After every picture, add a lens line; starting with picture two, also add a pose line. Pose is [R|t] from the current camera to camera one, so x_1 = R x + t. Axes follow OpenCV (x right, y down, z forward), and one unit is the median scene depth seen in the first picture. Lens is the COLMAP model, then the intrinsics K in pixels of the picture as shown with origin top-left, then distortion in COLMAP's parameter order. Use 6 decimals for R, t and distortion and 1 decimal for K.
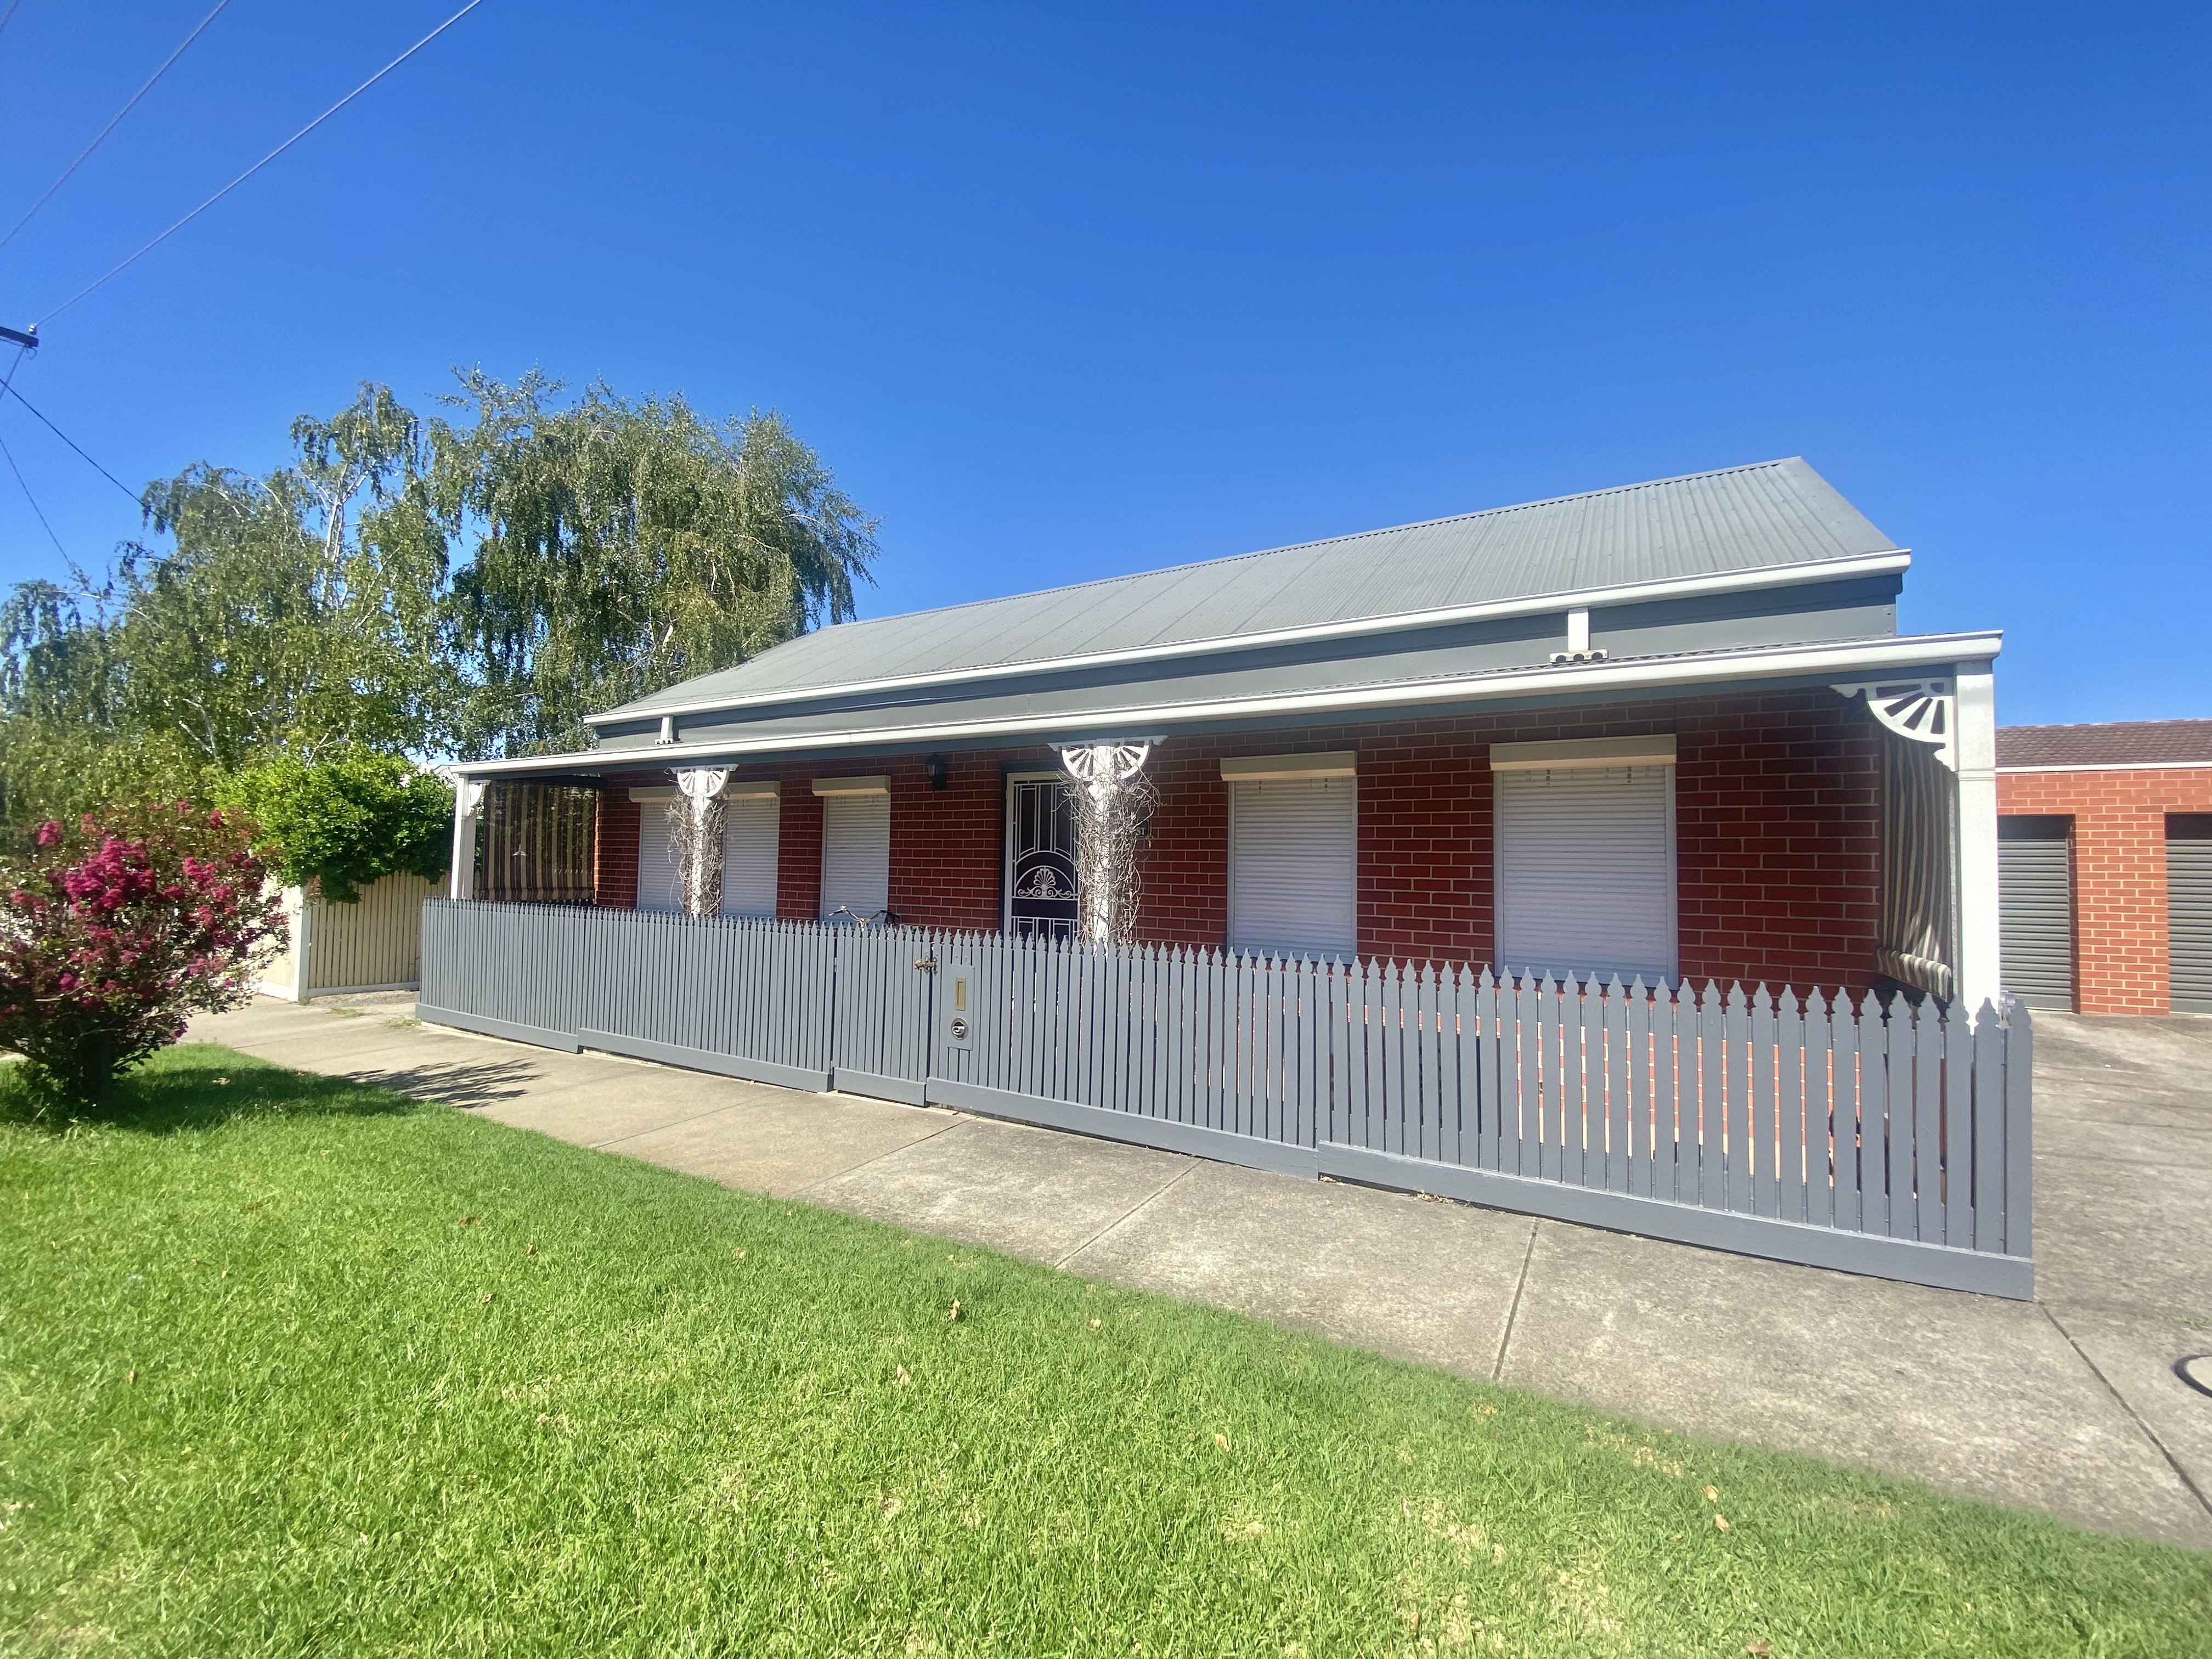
lens RADIAL K [[894.9, 0, 1106.0], [0, 894.9, 829.5], [0, 0, 1]] dist [0.029148, -0.026451]
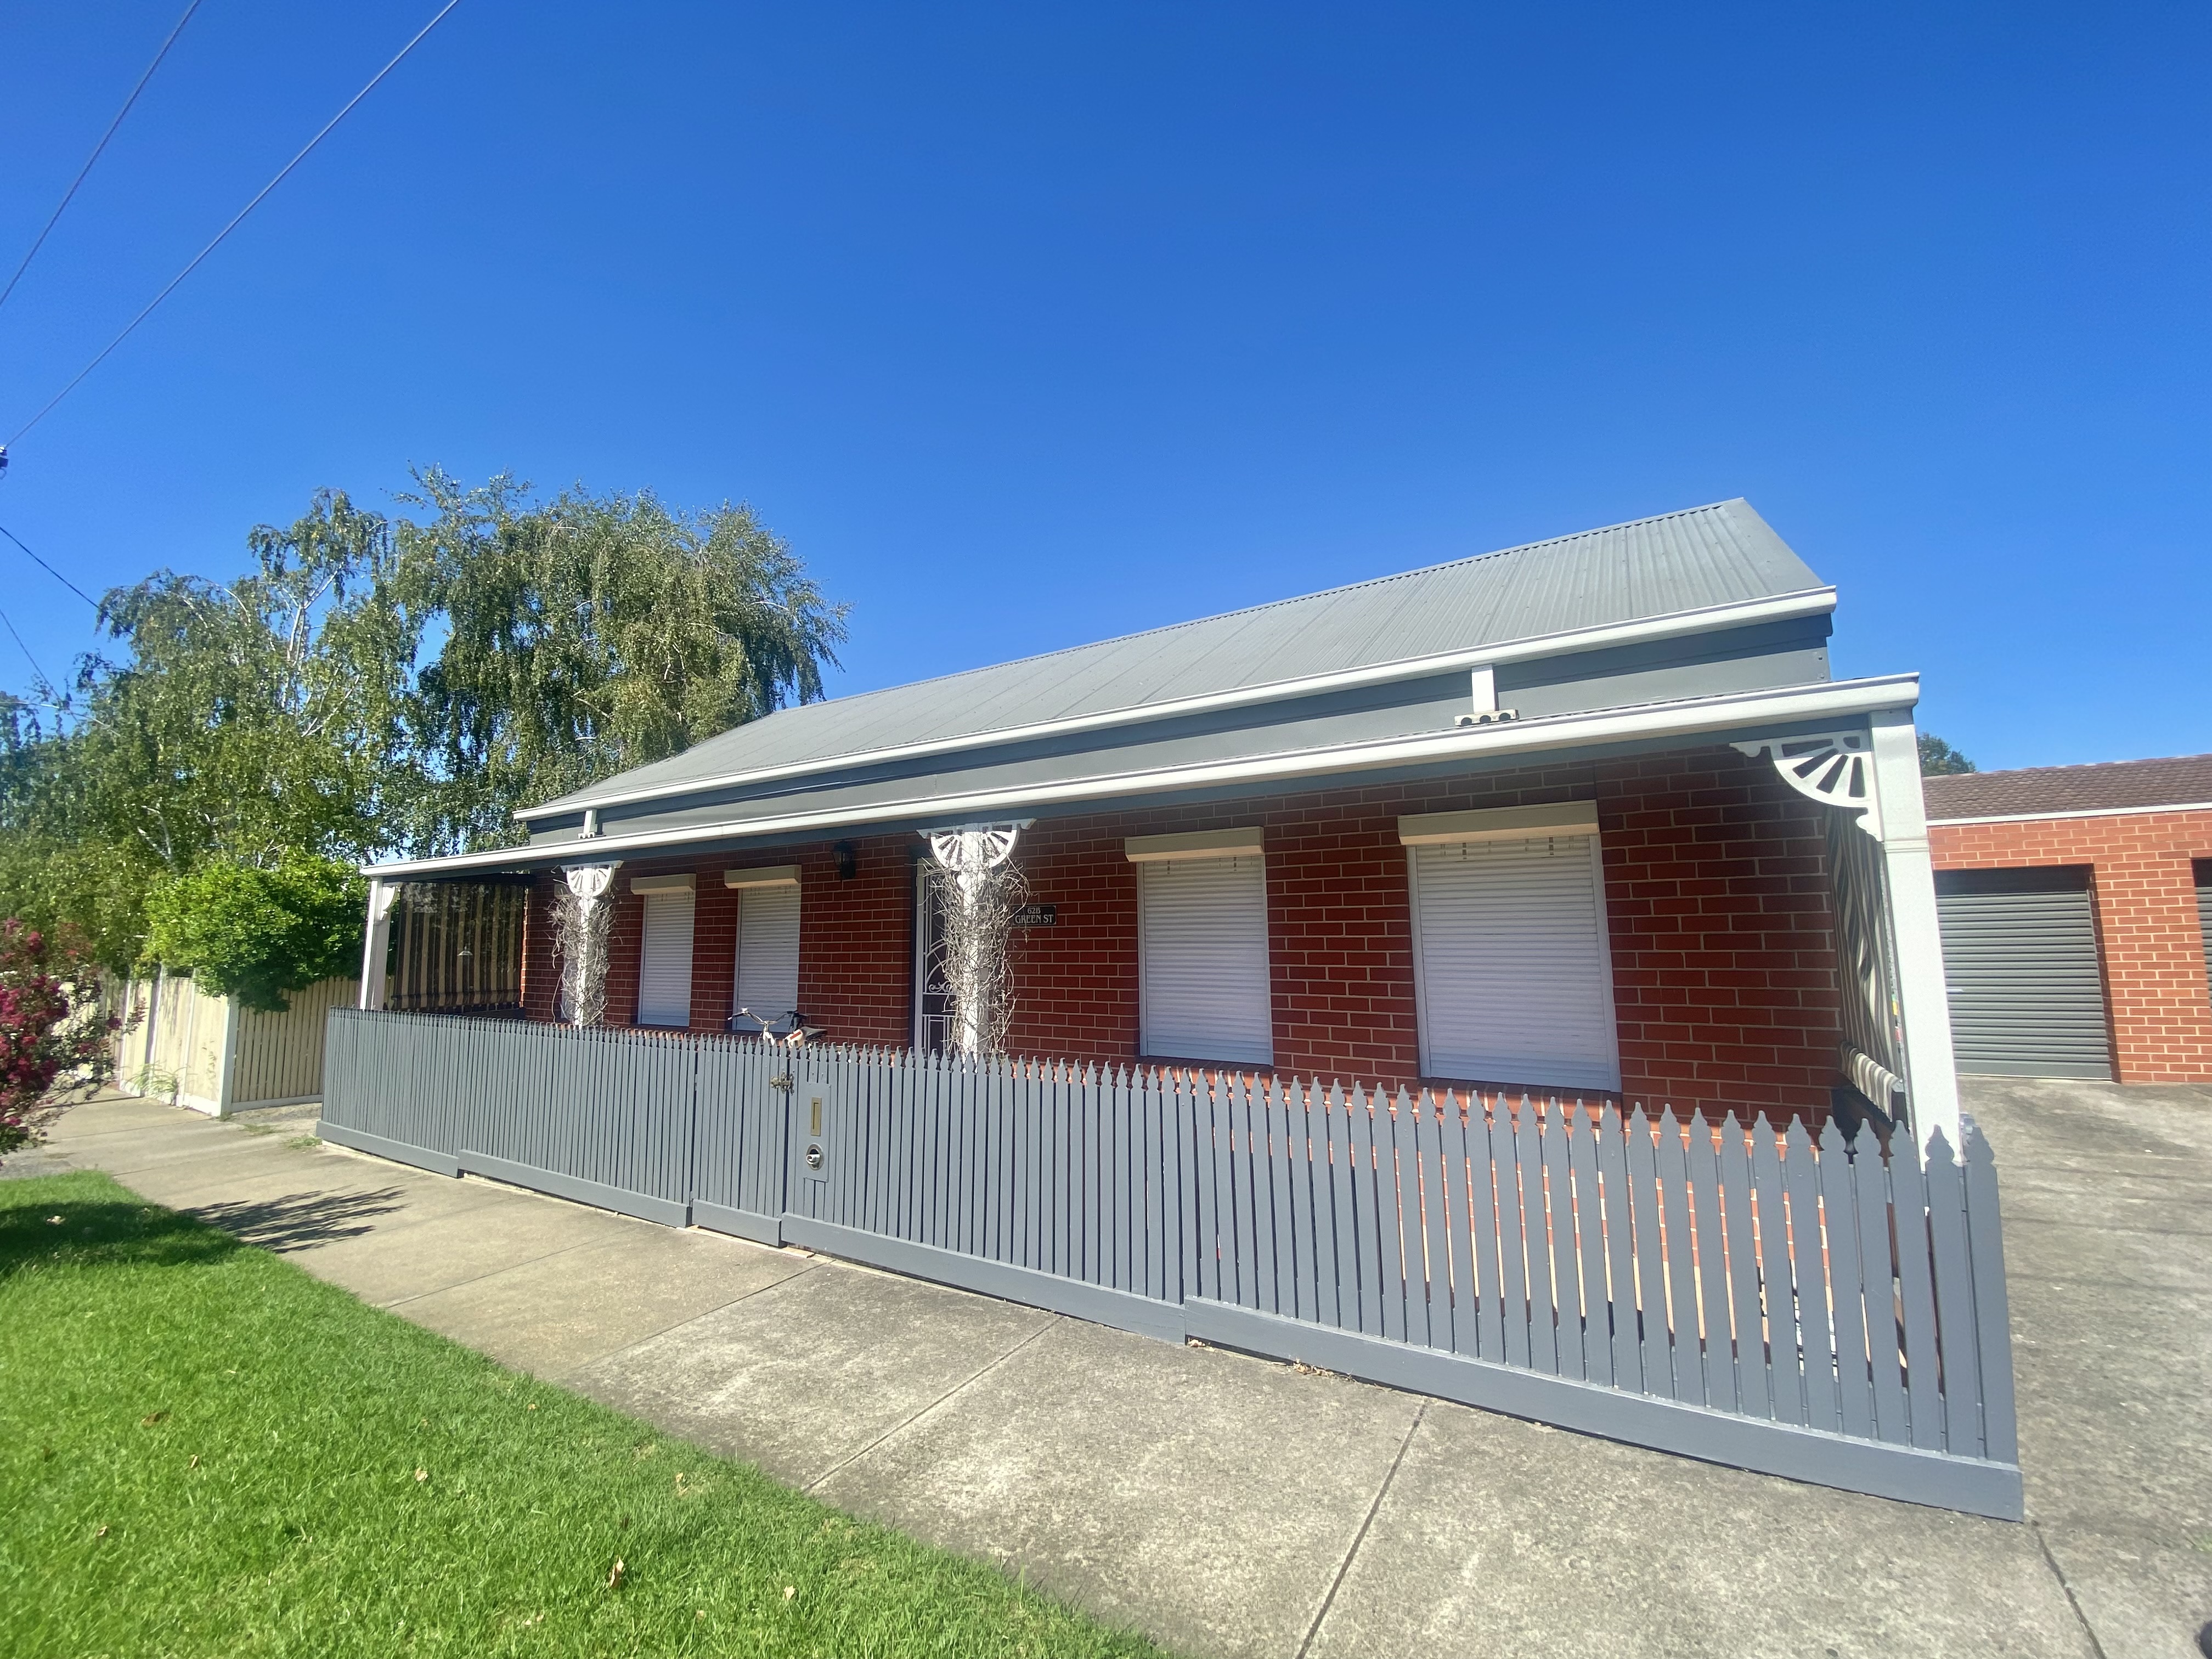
lens RADIAL K [[895.3, 0, 1106.0], [0, 895.3, 829.5], [0, 0, 1]] dist [0.026271, -0.023779]
pose [[0.999194, -0.033079, -0.022725, 0.149536], [0.031223, 0.996491, -0.077654, -0.020153], [0.025214, 0.076881, 0.996721, 0.091070]]
